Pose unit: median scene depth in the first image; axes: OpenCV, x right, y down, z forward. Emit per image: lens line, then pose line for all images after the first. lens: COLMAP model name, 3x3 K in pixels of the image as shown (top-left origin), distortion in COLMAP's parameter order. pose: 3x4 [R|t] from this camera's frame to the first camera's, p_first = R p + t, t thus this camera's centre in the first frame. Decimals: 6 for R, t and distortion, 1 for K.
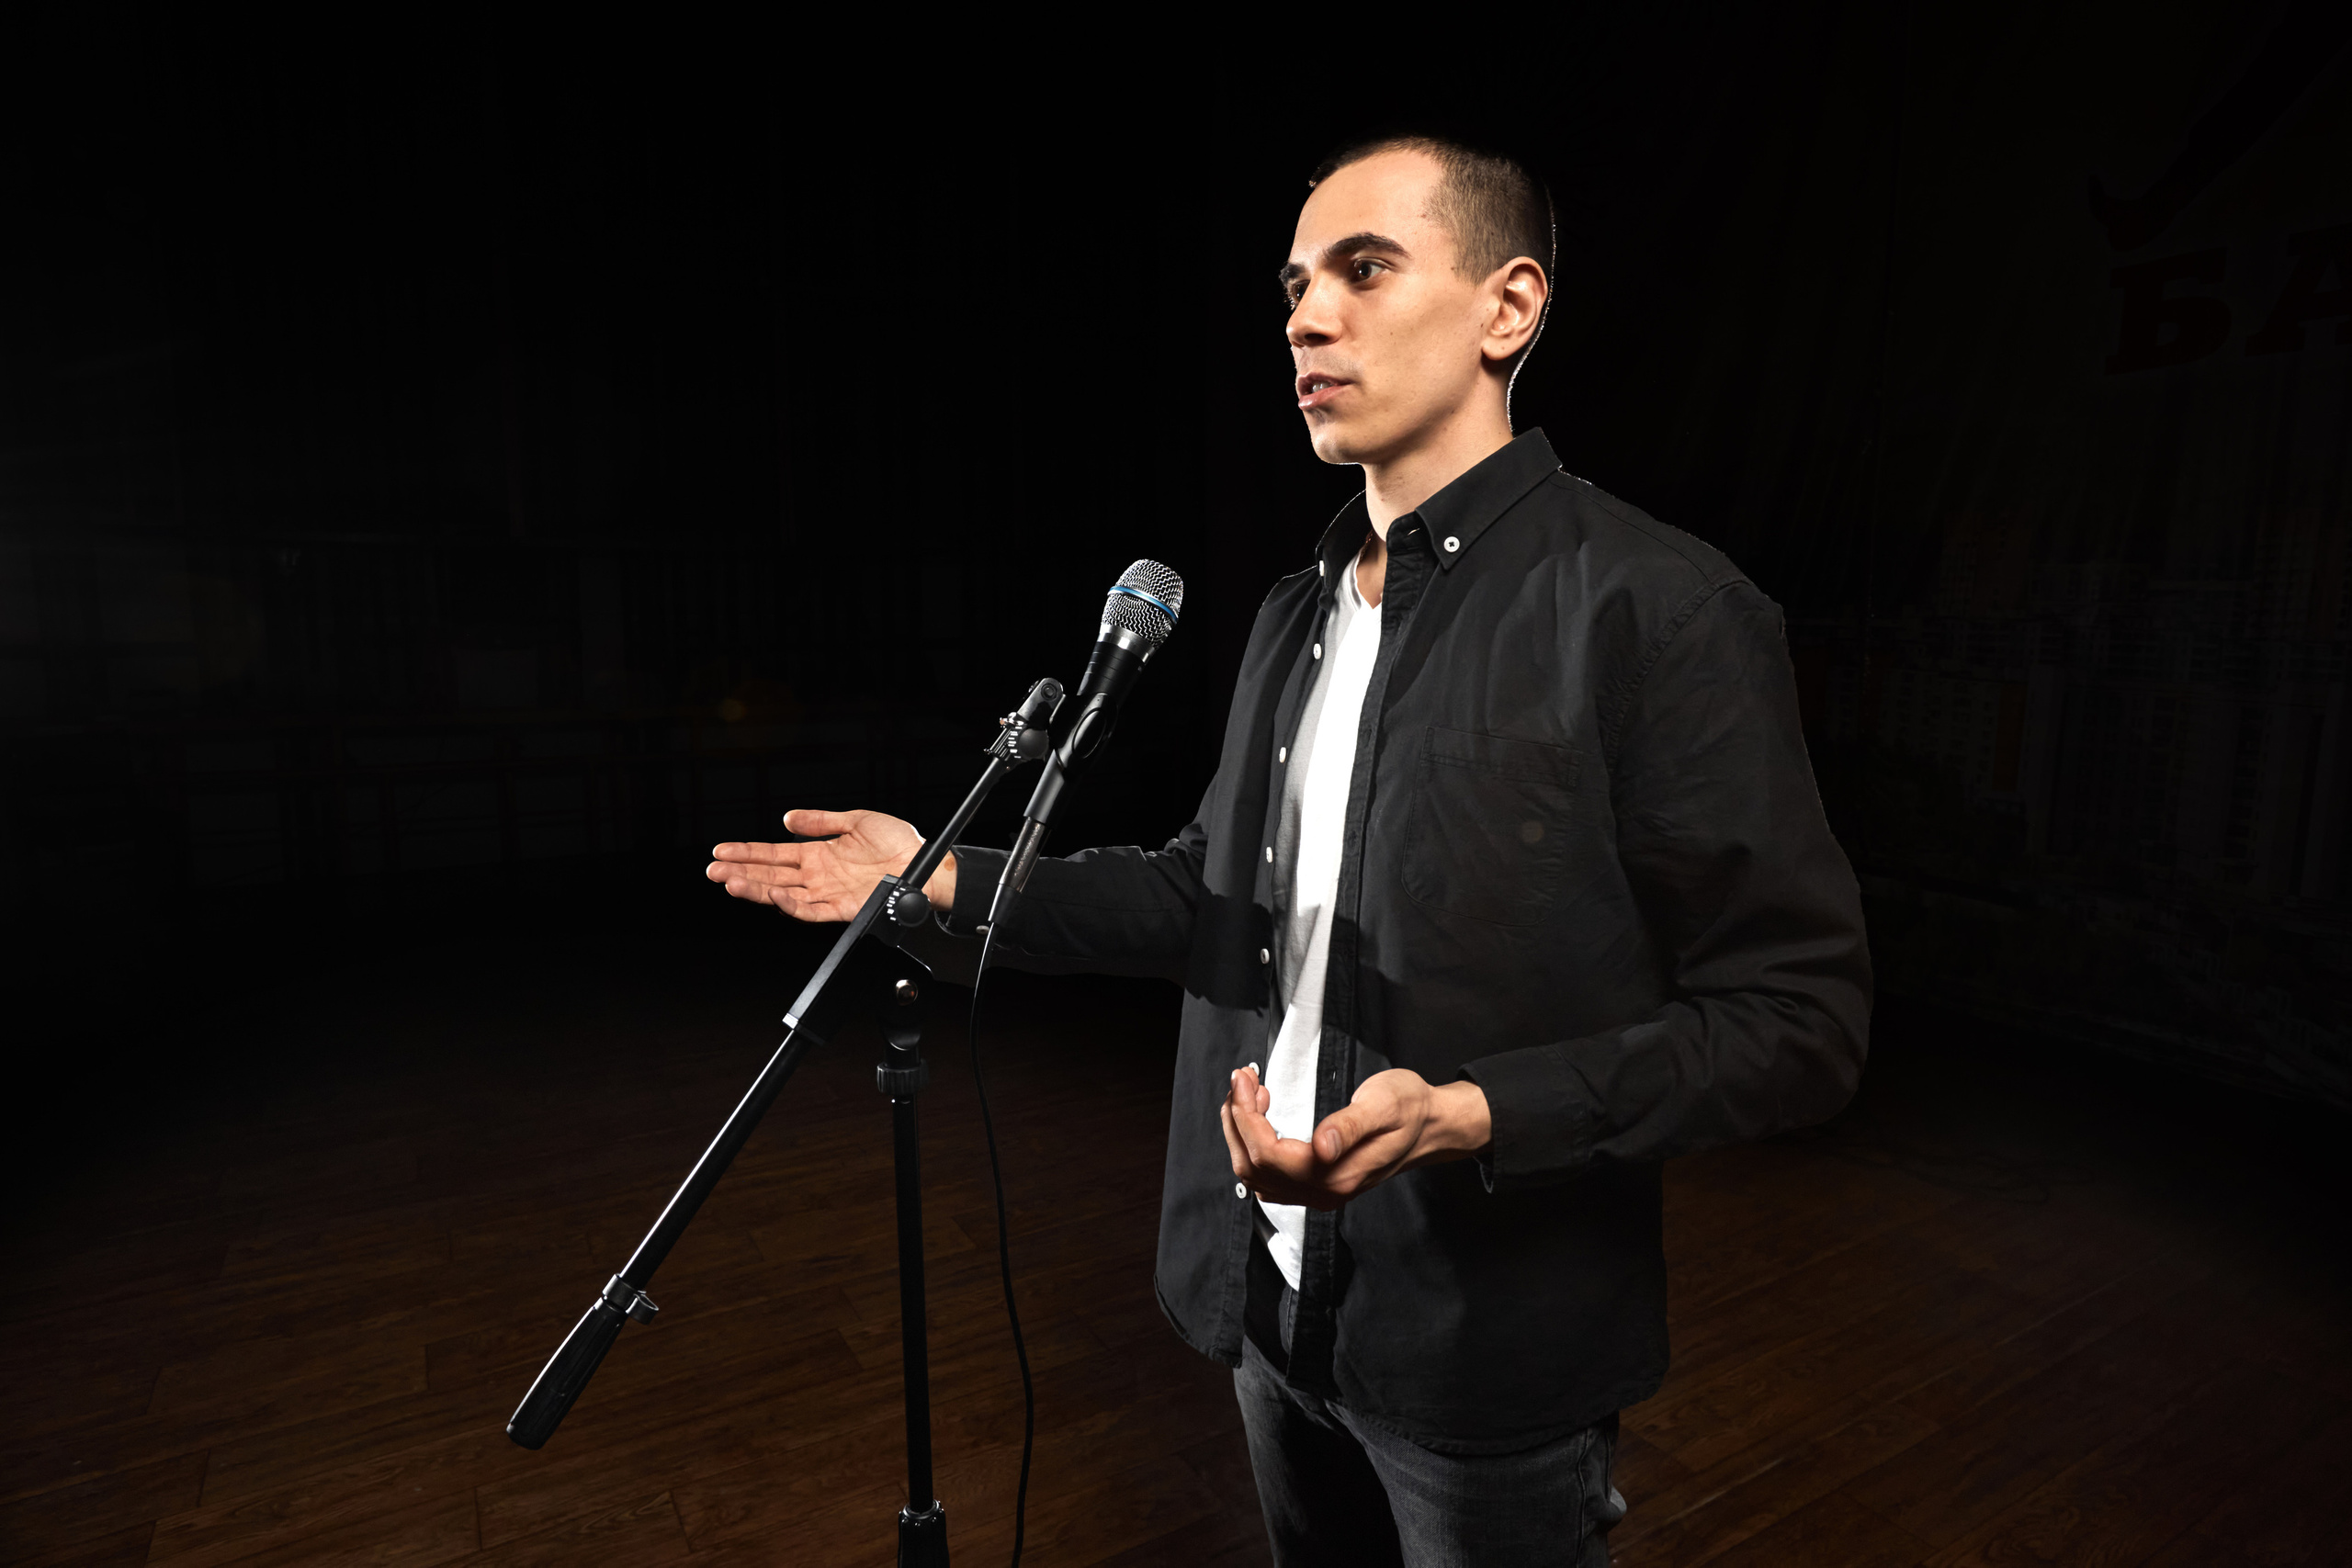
lens RADIAL K [[1350.1, 0, 1175.7], [0, 1350.1, 784.6], [0, 0, 1]] dist [0.027800, 0.003682]
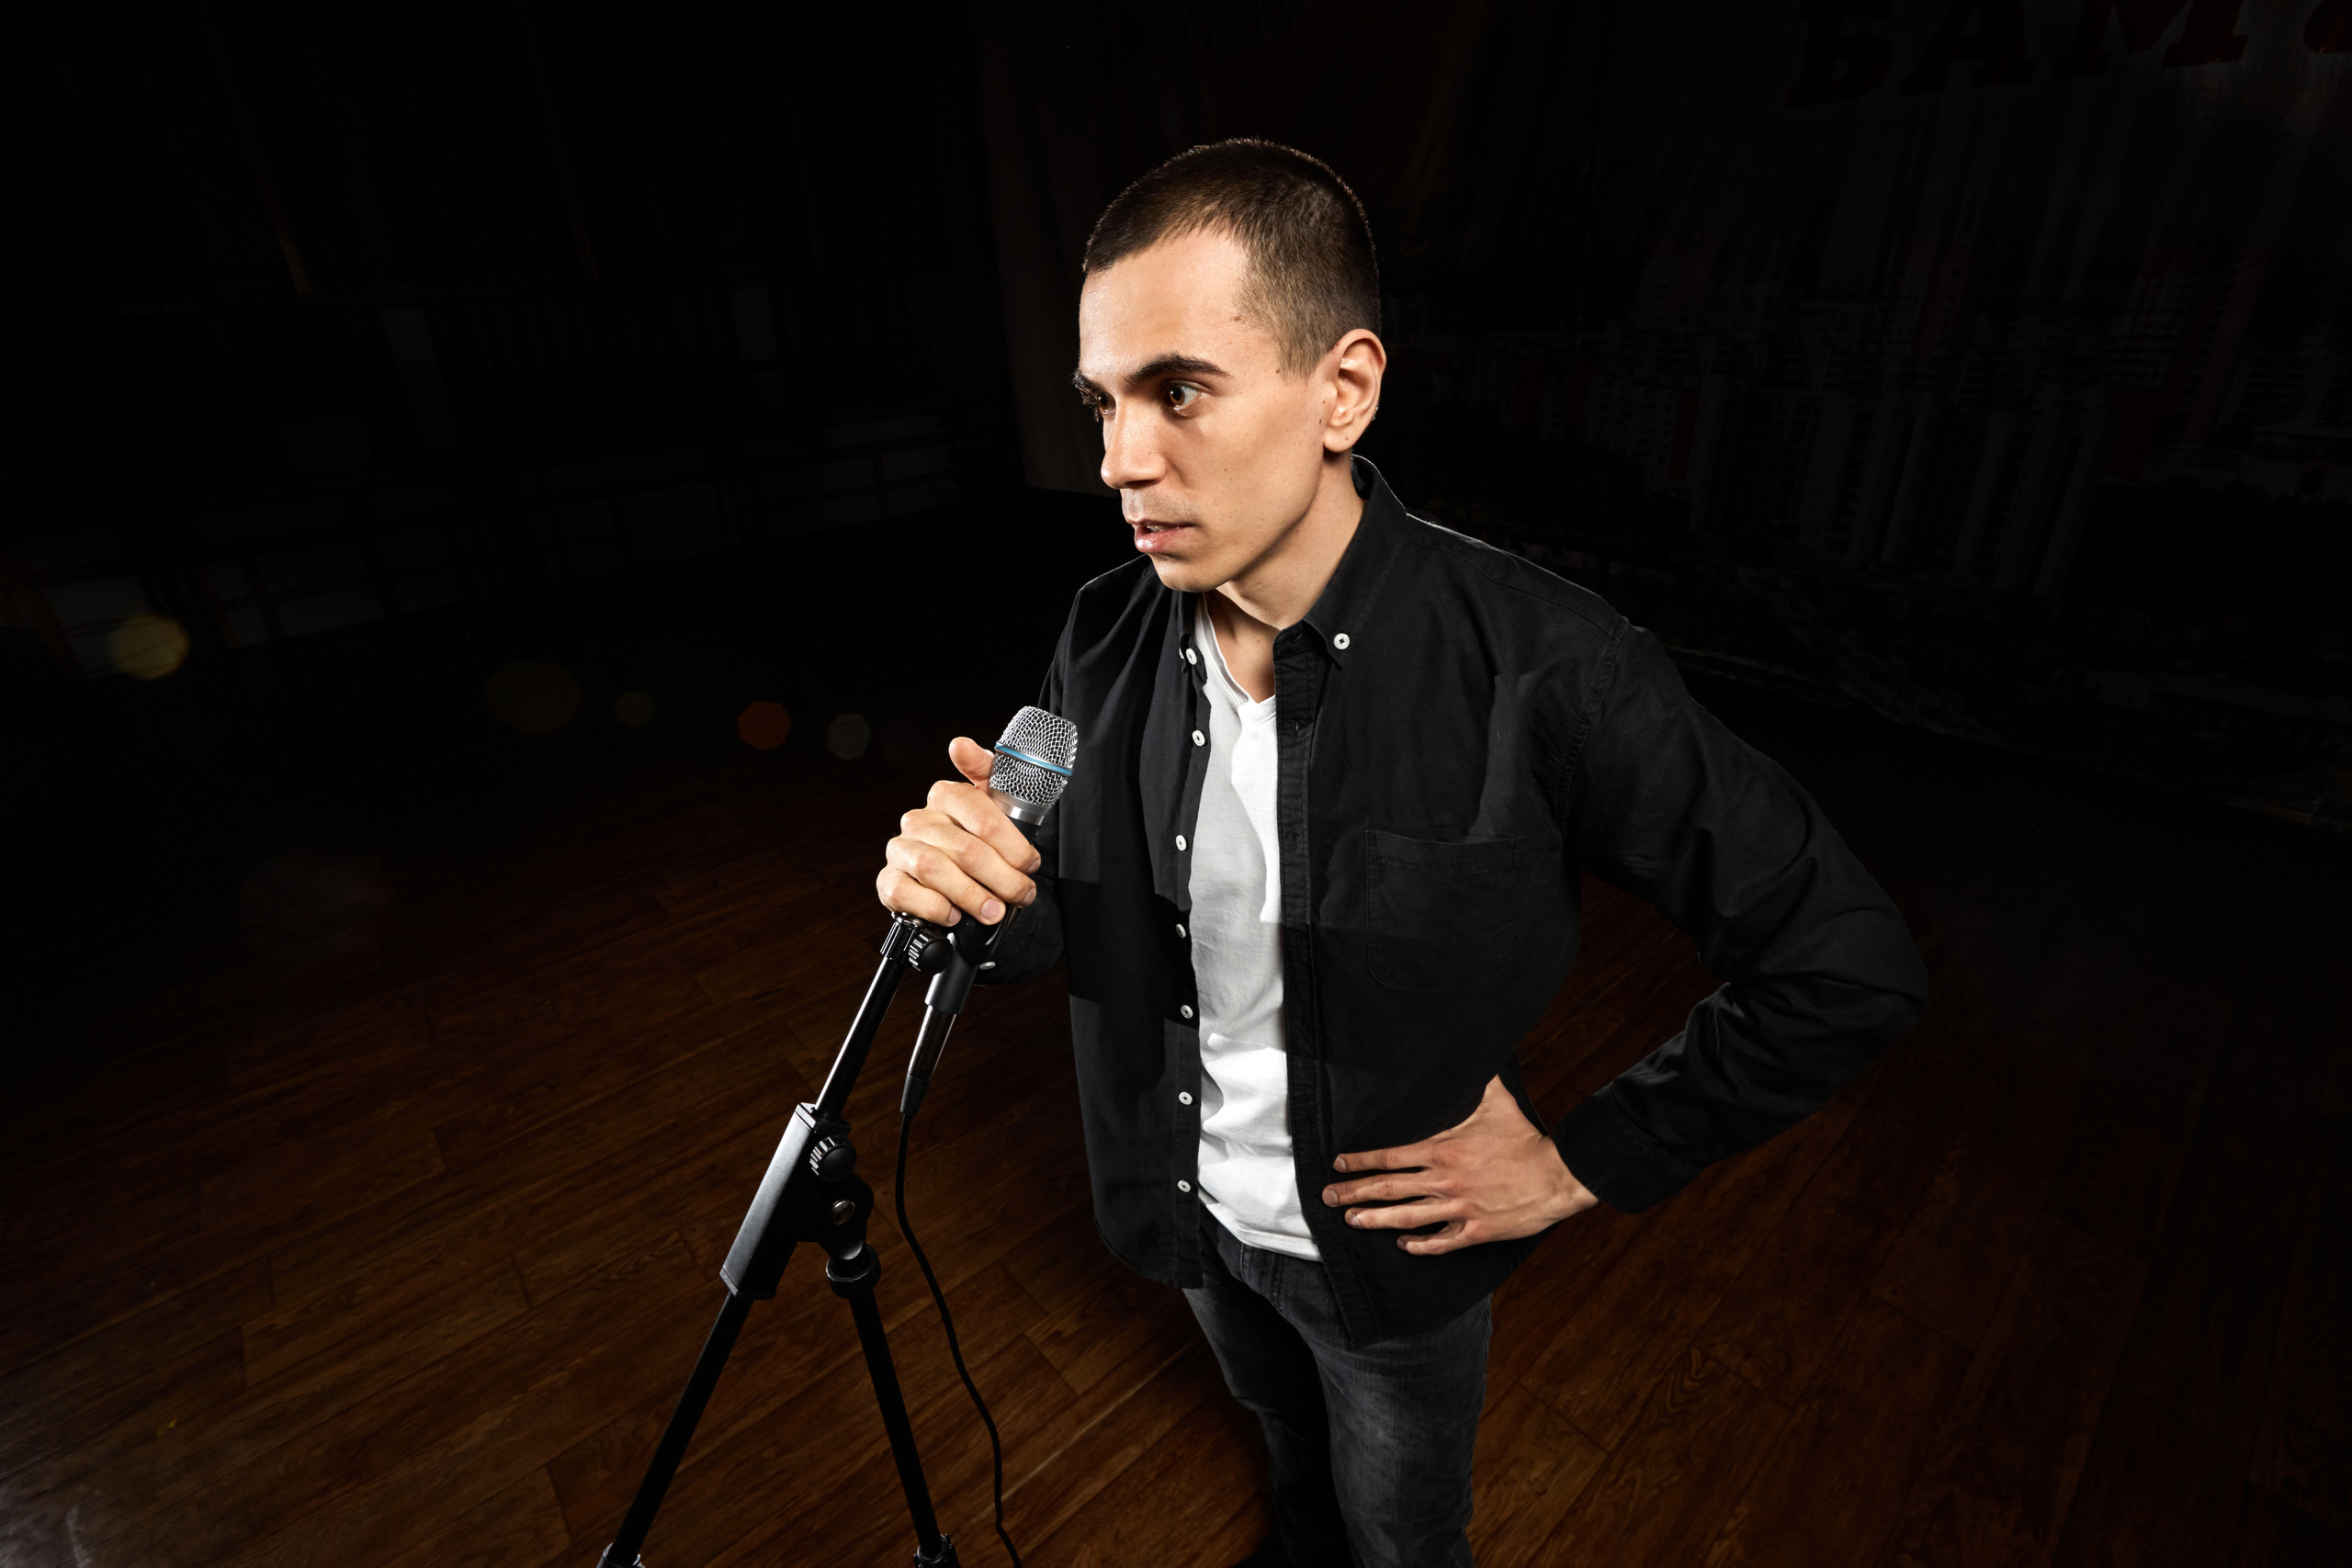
lens RADIAL K [[1095.2, 0, 1175.6], [0, 1095.2, 783.4], [0, 0, 1]] dist [-0.000933, -0.001180]
pose [[0.984088, -0.114497, 0.135872, -0.013150], [0.066972, 0.947314, 0.313227, -0.141109], [-0.164577, -0.299144, 0.939908, 0.106022]]
